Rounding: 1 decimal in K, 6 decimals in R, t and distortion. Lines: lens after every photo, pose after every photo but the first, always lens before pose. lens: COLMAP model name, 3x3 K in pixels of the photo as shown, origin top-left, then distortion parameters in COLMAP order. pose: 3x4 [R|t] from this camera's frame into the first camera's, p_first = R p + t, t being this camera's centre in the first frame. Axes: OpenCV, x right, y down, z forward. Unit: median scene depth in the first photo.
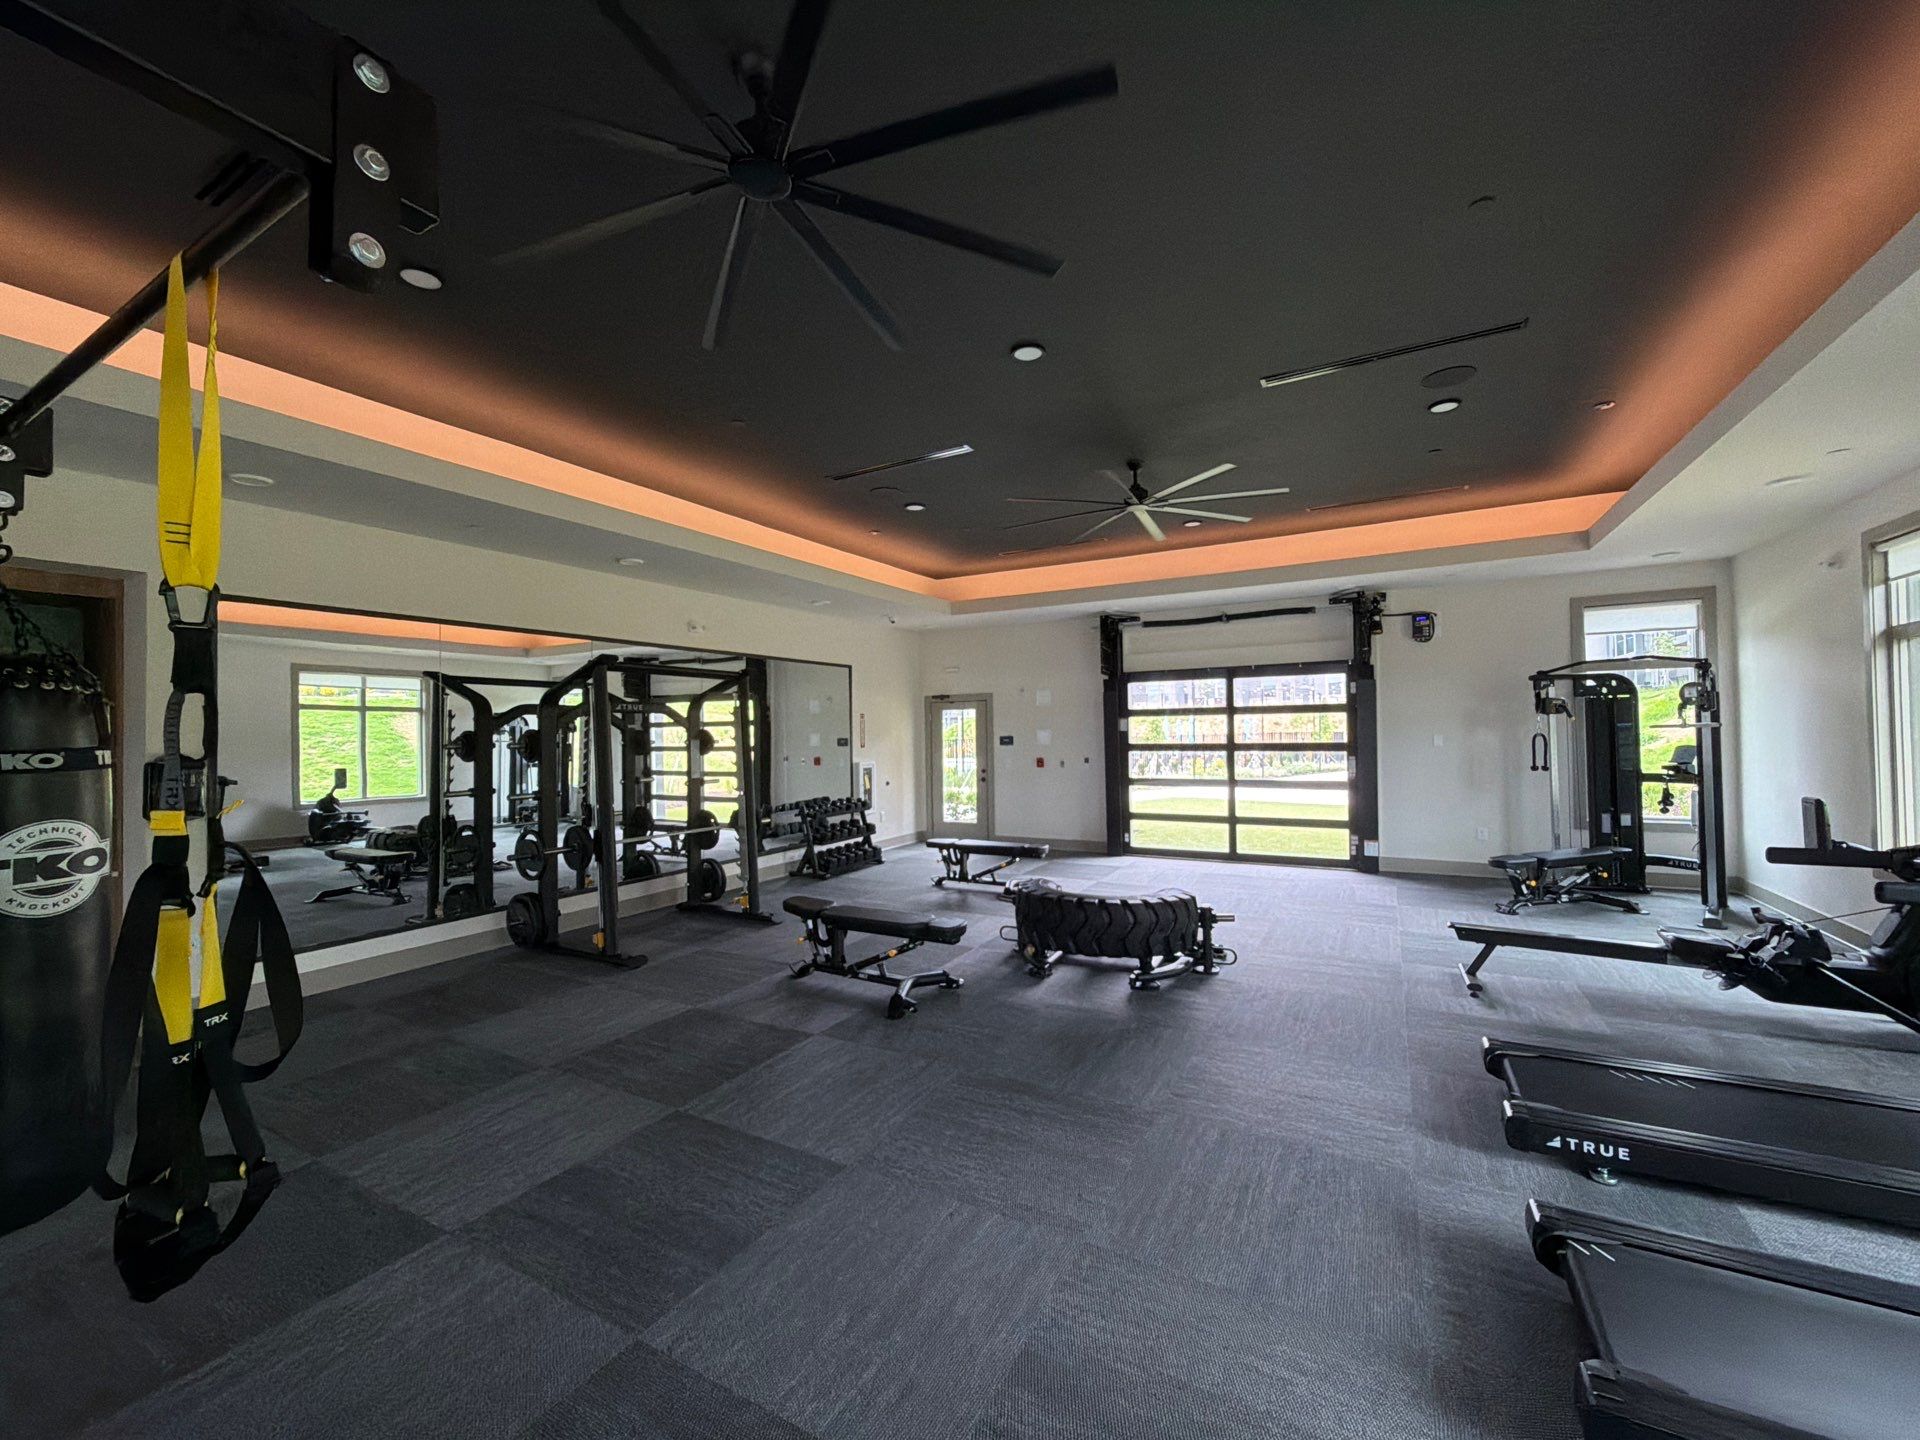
lens RADIAL K [[760.0, 0, 960.0], [0, 760.0, 720.0], [0, 0, 1]] dist [-0.003032, 0.000838]
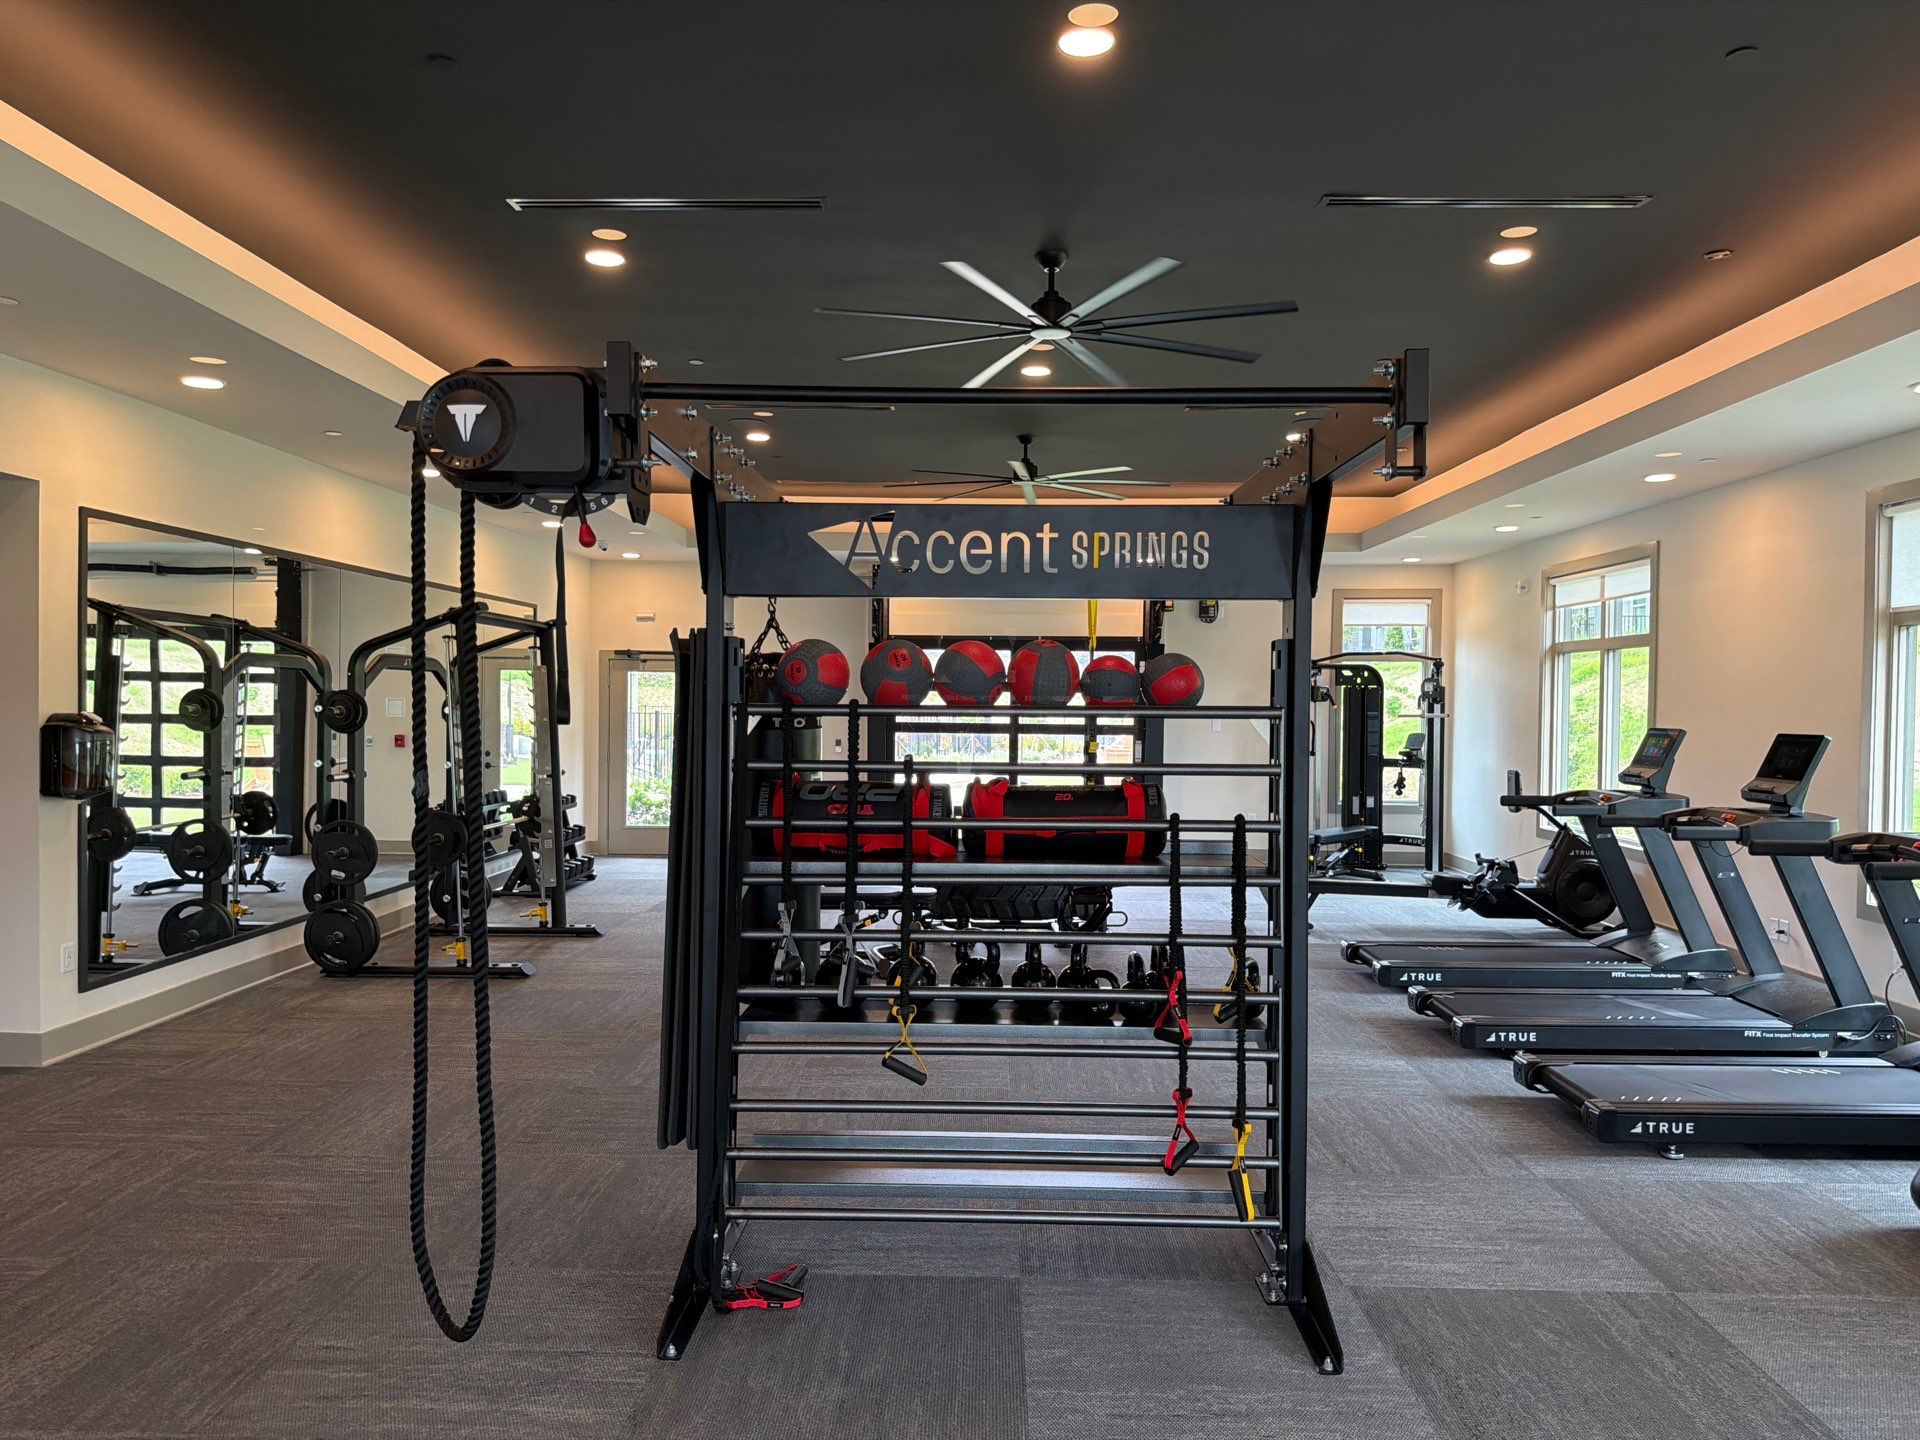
lens RADIAL K [[1311.4, 0, 960.0], [0, 1311.4, 720.0], [0, 0, 1]] dist [0.111641, -0.146858]
pose [[0.885421, 0.019626, 0.464375, -0.516630], [-0.032248, 0.999294, 0.019254, -0.001943], [-0.463669, -0.032023, 0.885429, -0.391320]]
